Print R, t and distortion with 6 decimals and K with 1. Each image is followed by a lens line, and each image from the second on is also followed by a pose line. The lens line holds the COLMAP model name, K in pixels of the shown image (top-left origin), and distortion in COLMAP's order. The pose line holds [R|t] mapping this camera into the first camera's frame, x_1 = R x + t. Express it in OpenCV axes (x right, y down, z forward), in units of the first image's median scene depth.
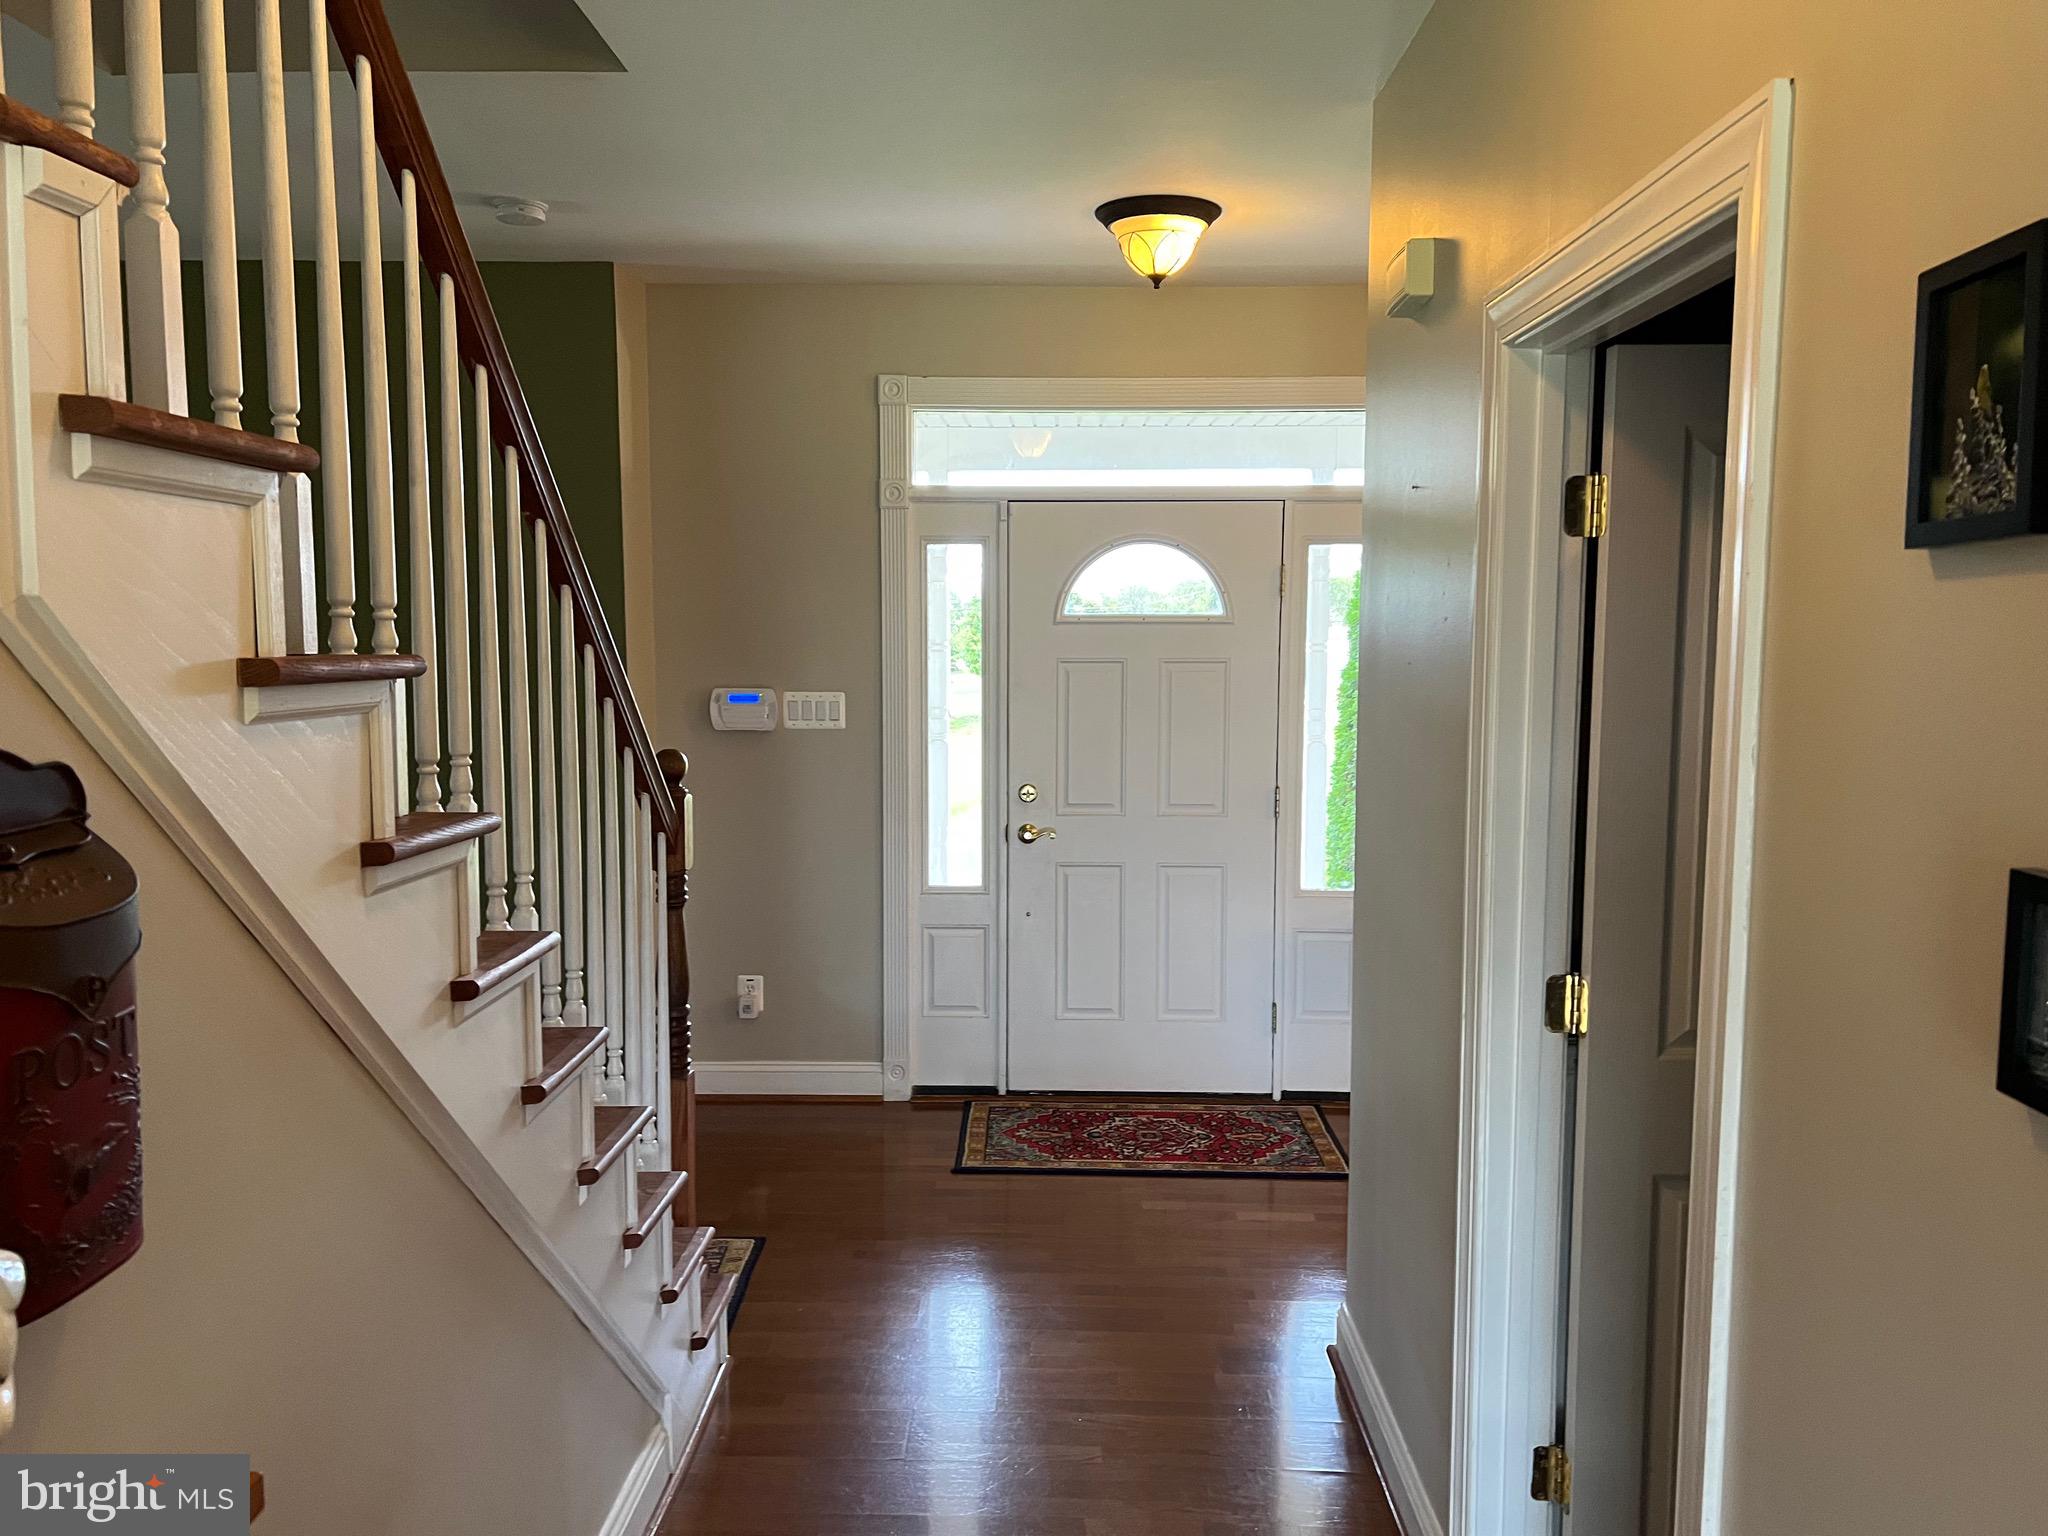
lens RADIAL K [[1506.1, 0, 1019.4], [0, 1506.1, 774.8], [0, 0, 1]] dist [0.112408, -0.173095]
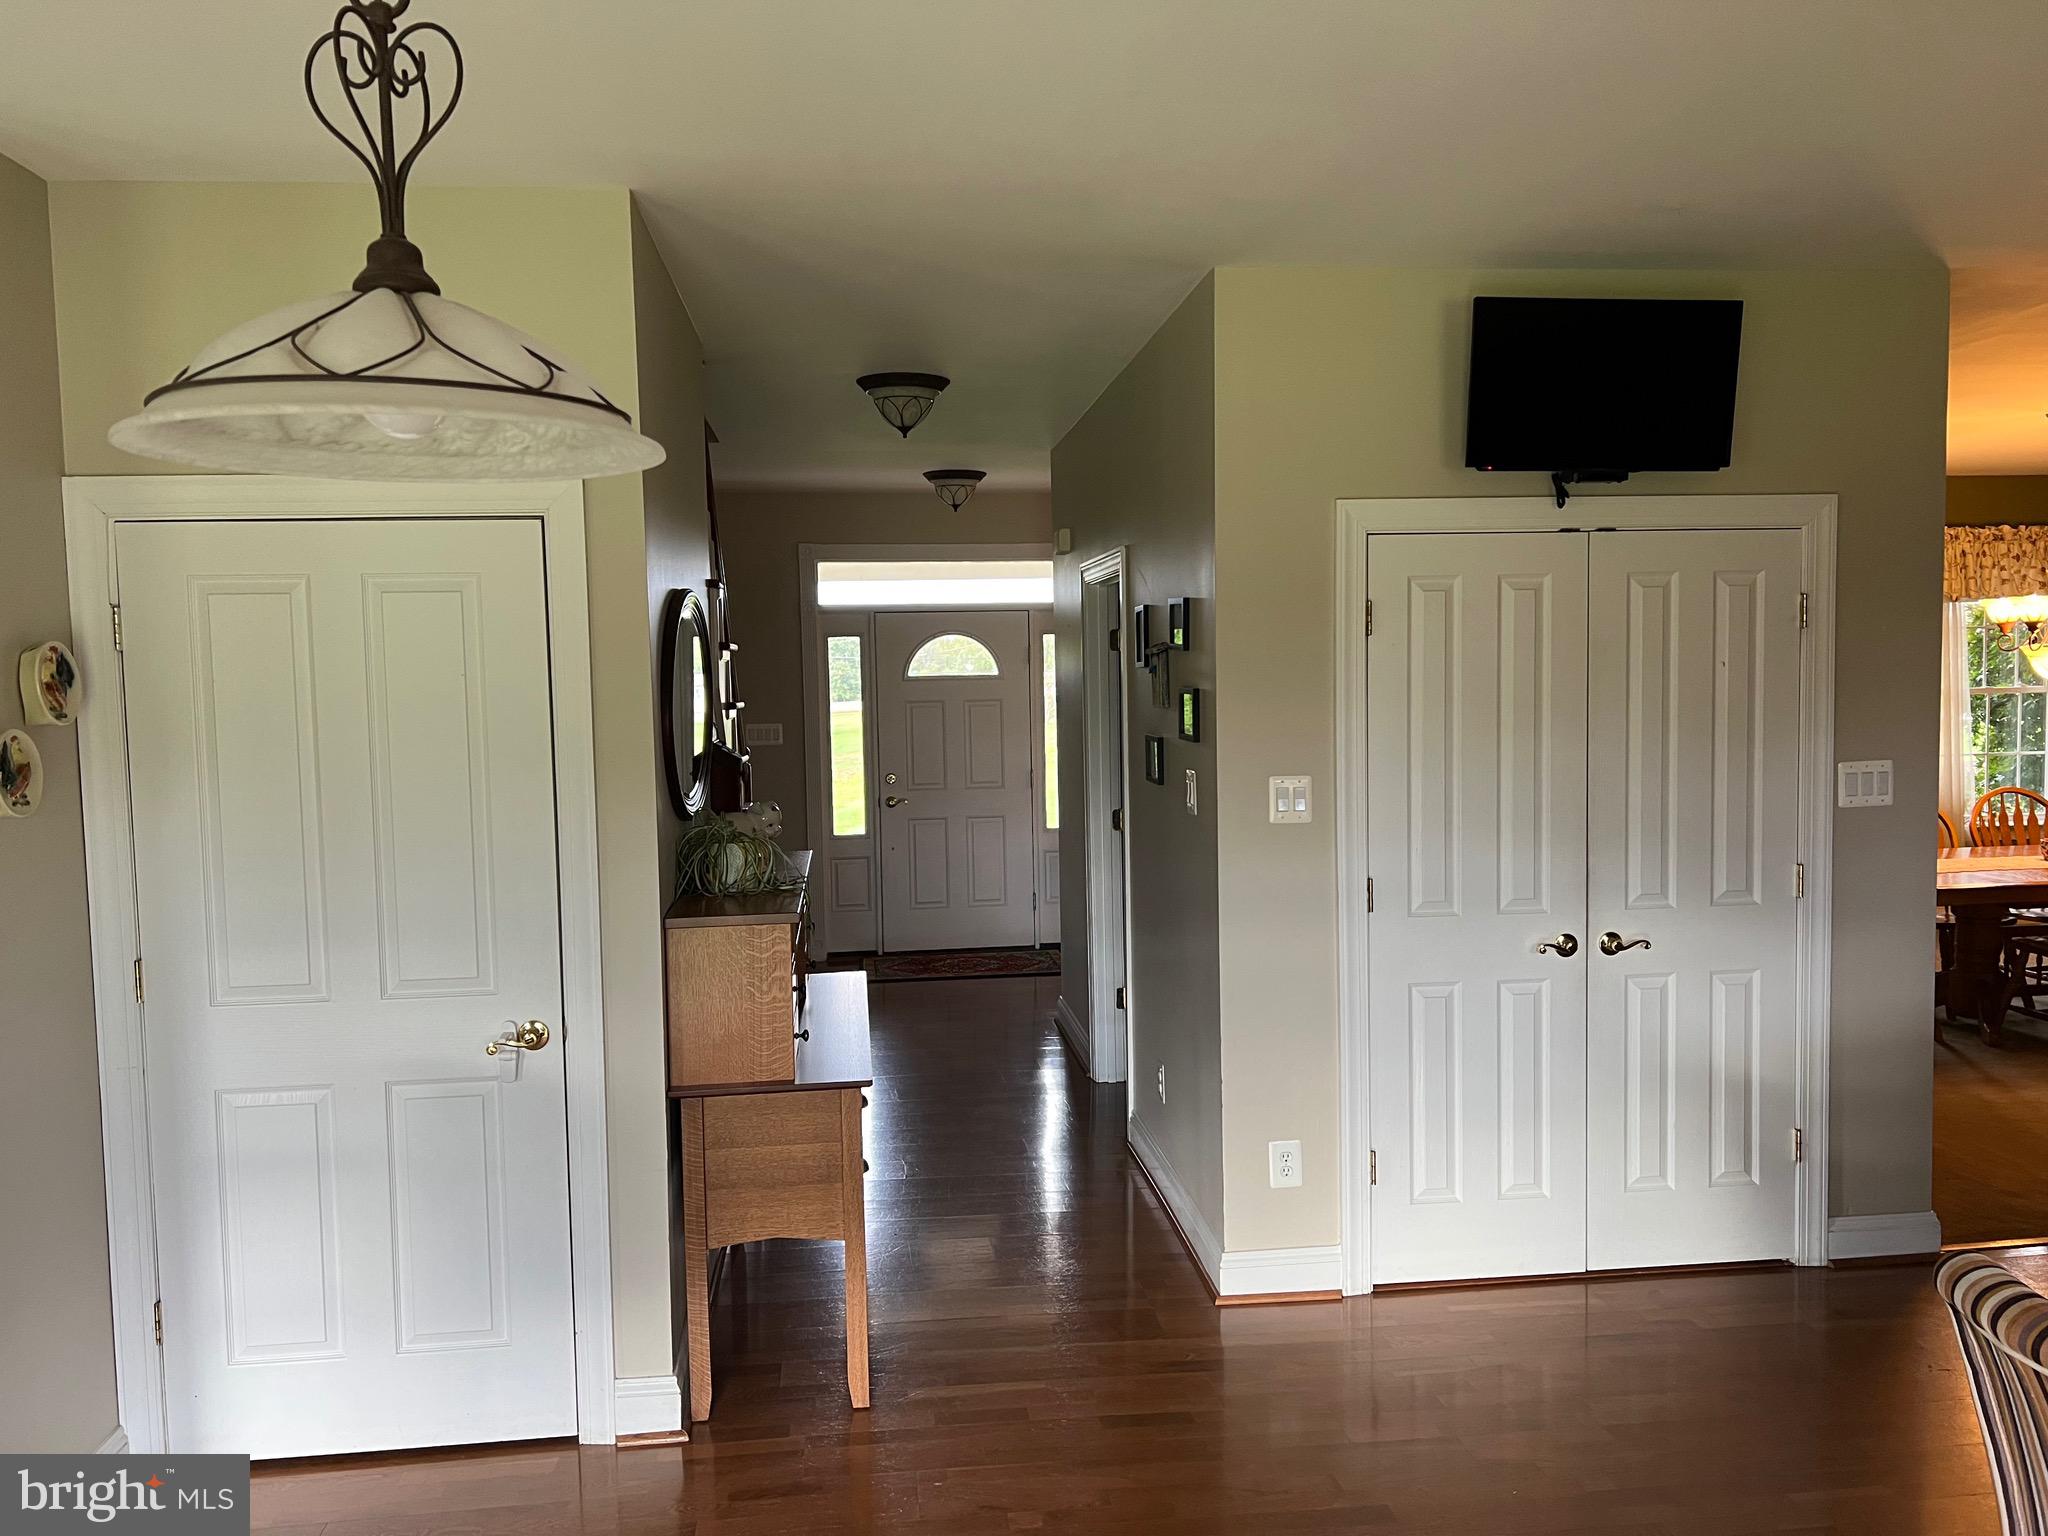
lens RADIAL K [[1506.1, 0, 1019.4], [0, 1506.1, 774.8], [0, 0, 1]] dist [0.112408, -0.173095]
pose [[0.990967, -0.029201, 0.130889, -0.075167], [0.034749, 0.998583, -0.040305, 0.083239], [-0.129527, 0.044489, 0.990577, -0.747259]]
